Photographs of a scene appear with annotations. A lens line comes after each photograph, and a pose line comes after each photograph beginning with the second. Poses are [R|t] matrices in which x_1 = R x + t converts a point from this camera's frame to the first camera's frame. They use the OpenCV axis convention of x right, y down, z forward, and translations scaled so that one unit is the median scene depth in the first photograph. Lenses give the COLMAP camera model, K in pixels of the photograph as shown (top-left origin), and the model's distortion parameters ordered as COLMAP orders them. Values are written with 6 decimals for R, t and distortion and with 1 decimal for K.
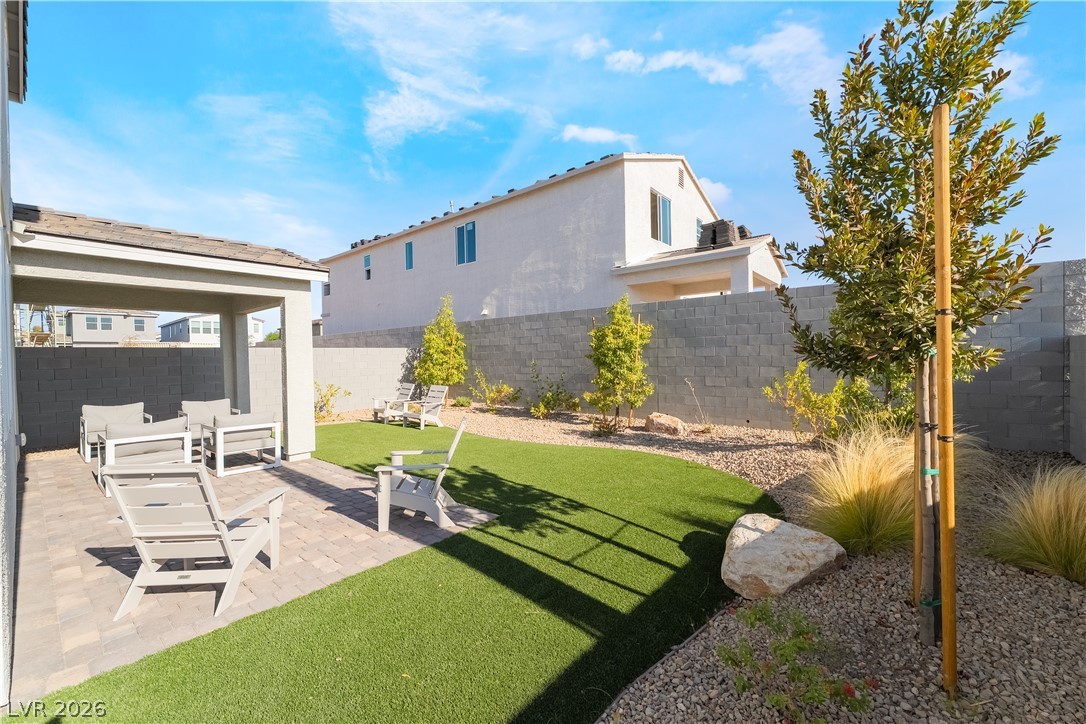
lens RADIAL K [[442.9, 0, 542.9], [0, 442.9, 363.3], [0, 0, 1]] dist [-0.010942, 0.000208]
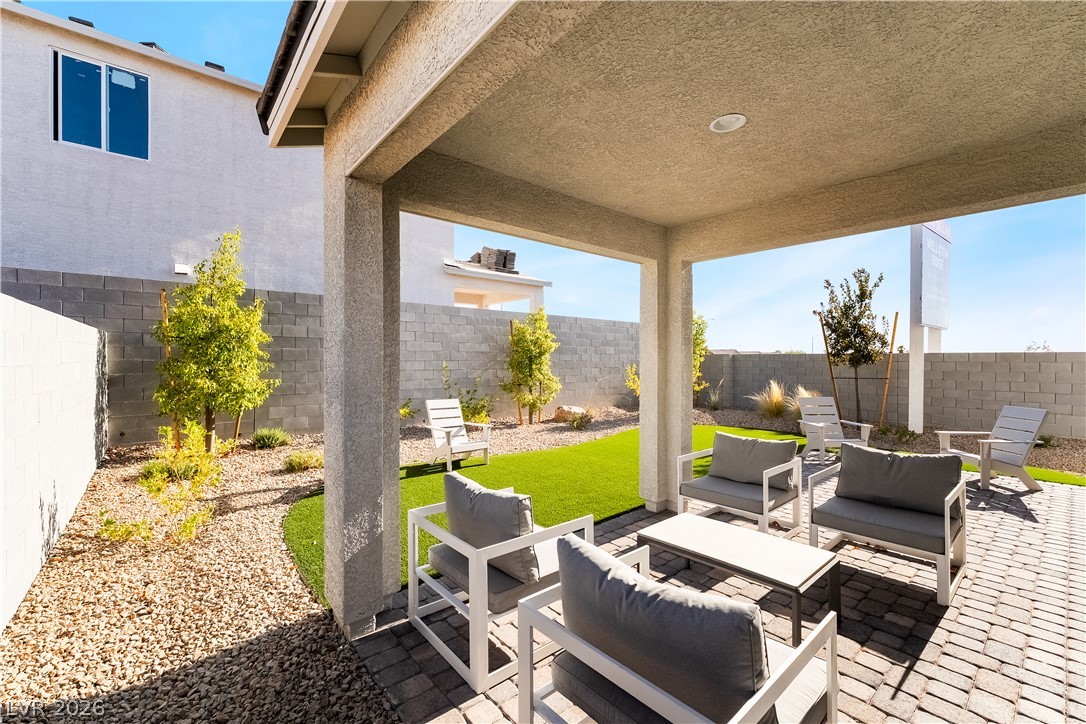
lens RADIAL K [[442.9, 0, 541.2], [0, 442.9, 360.7], [0, 0, 1]] dist [-0.010942, 0.000208]
pose [[0.163752, 0.009818, 0.986453, -0.730545], [0.002234, 0.999944, -0.010323, -0.001510], [-0.986499, 0.003894, 0.163721, 0.640935]]
